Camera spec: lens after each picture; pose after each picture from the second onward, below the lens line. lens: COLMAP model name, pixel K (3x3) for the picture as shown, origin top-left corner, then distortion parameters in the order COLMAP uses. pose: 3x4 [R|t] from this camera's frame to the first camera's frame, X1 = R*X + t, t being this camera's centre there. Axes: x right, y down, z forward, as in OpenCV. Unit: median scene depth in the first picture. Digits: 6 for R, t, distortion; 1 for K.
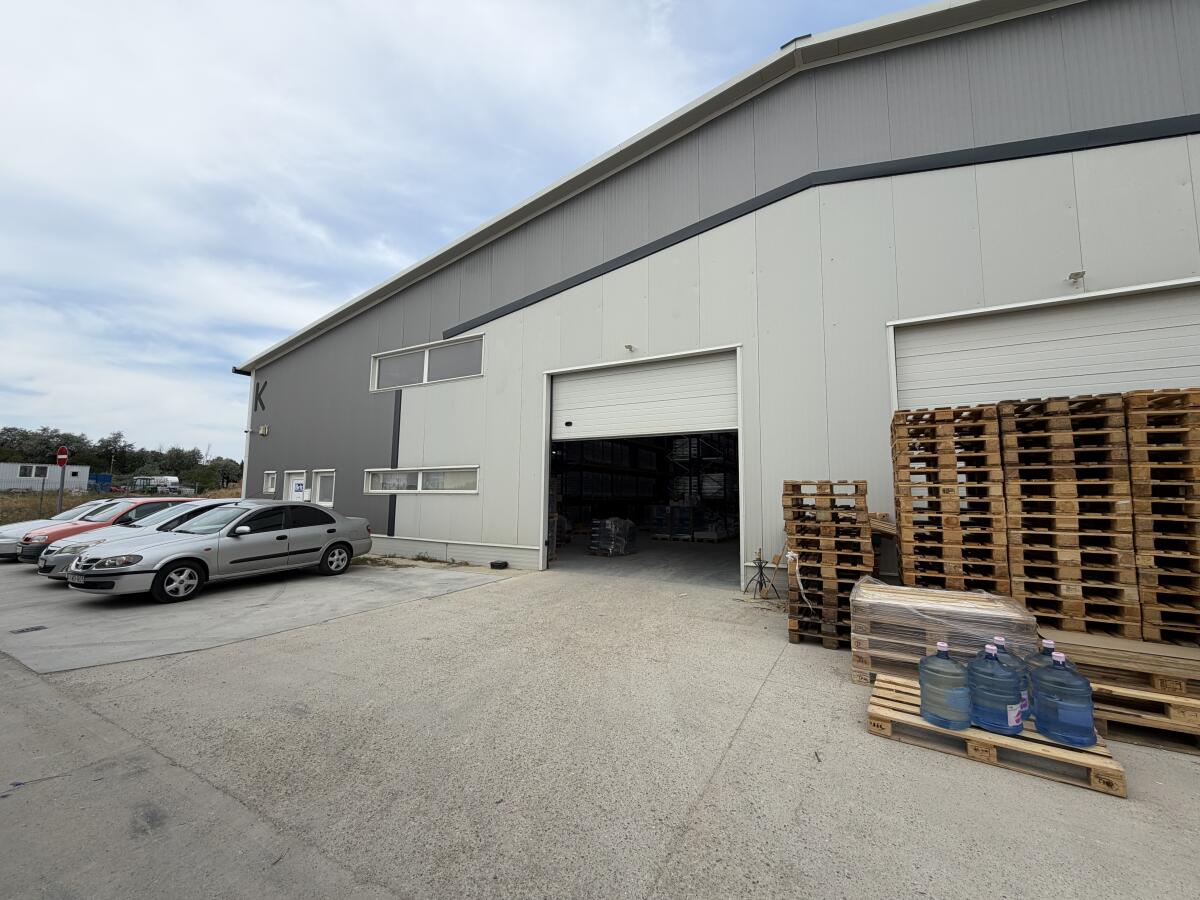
lens RADIAL K [[477.4, 0, 599.0], [0, 477.4, 443.0], [0, 0, 1]] dist [0.000388, -0.000038]
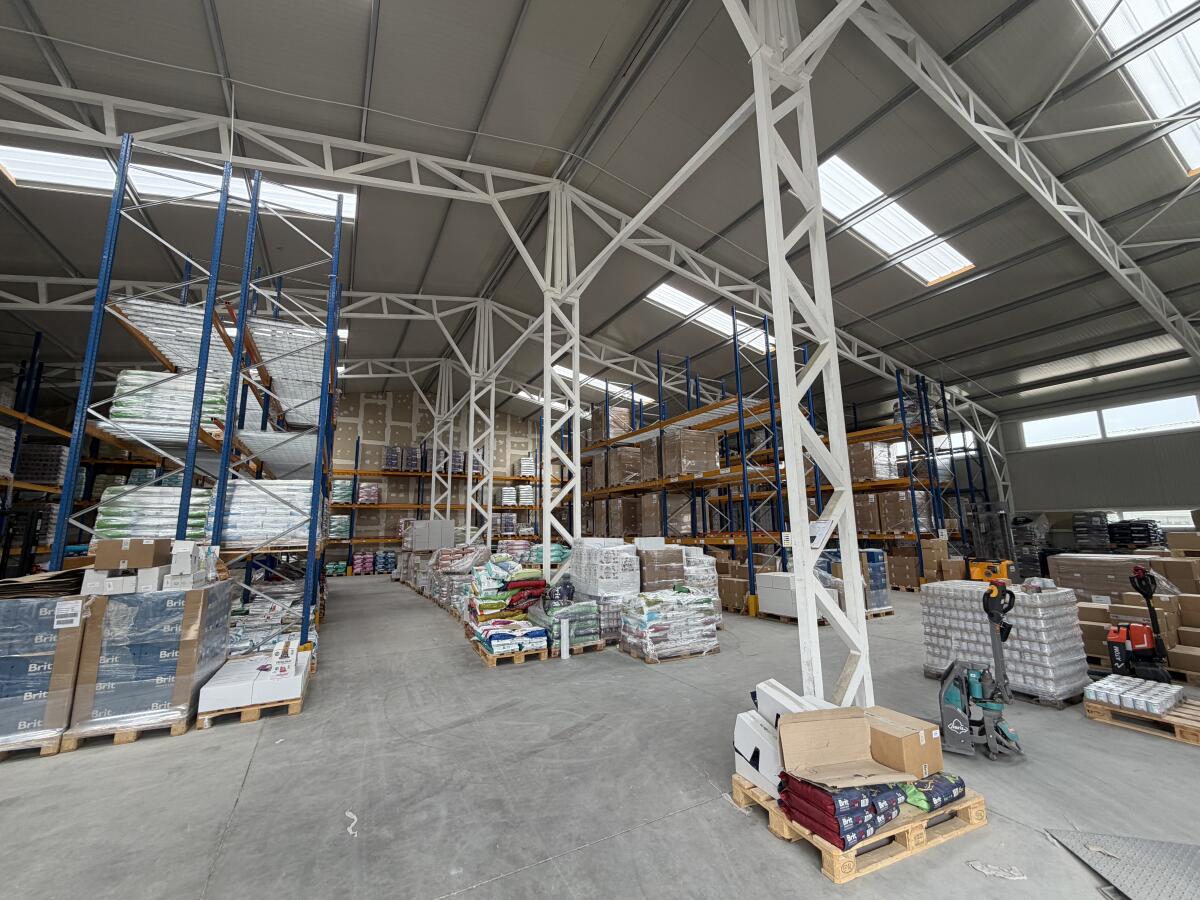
lens RADIAL K [[477.4, 0, 596.4], [0, 477.4, 449.6], [0, 0, 1]] dist [0.000388, -0.000038]
pose [[0.530128, 0.124352, 0.838750, 0.108040], [-0.074677, 0.992191, -0.099901, 0.090988], [-0.844623, -0.009675, 0.535274, 0.943039]]
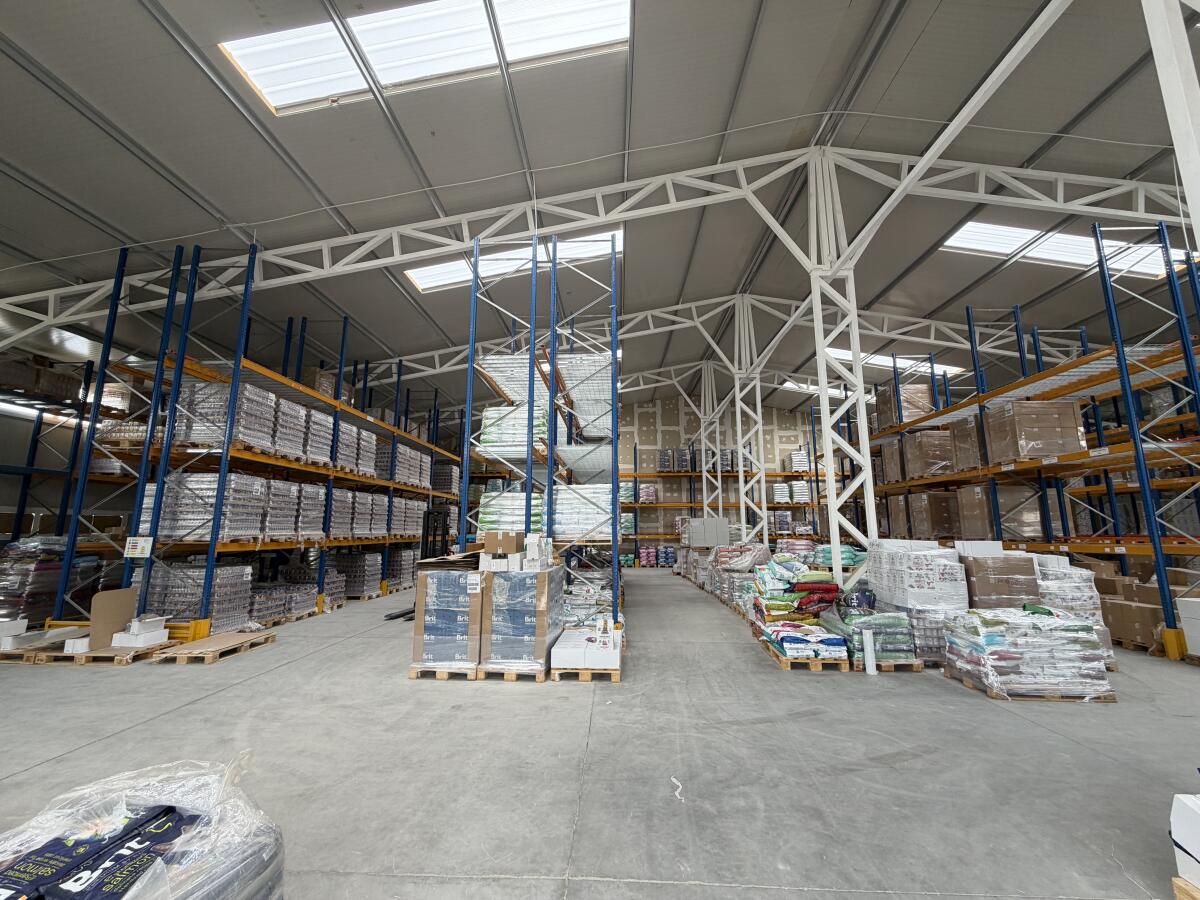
lens RADIAL K [[477.4, 0, 597.2], [0, 477.4, 449.9], [0, 0, 1]] dist [0.000388, -0.000038]
pose [[0.891226, 0.067209, 0.448552, 0.093135], [-0.043872, 0.997097, -0.062232, 0.090528], [-0.451433, 0.035784, 0.891587, 0.947101]]
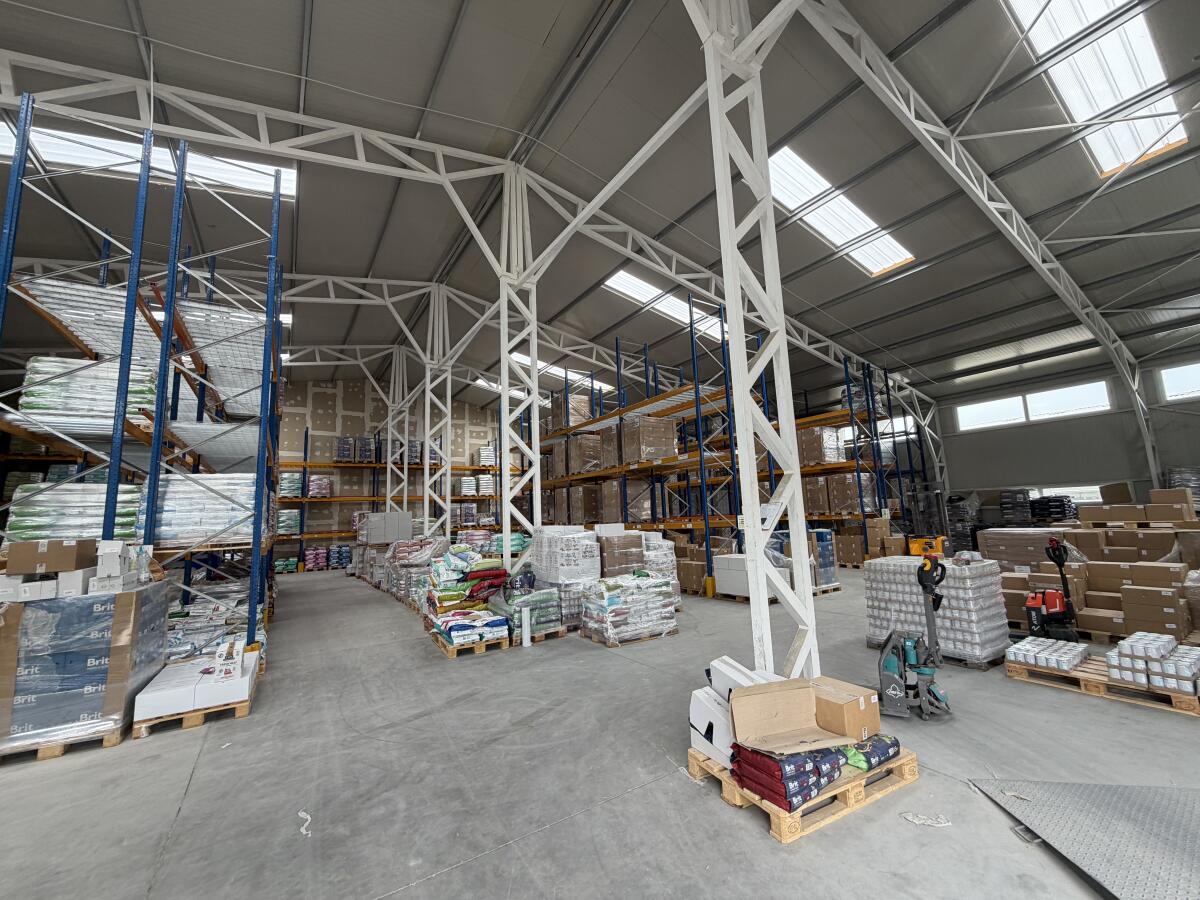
lens RADIAL K [[477.4, 0, 596.3], [0, 477.4, 449.5], [0, 0, 1]] dist [0.000388, -0.000038]
pose [[0.462429, 0.096266, 0.881415, 0.109543], [-0.053937, 0.995302, -0.080407, 0.091264], [-0.885014, -0.010358, 0.465449, 0.940149]]
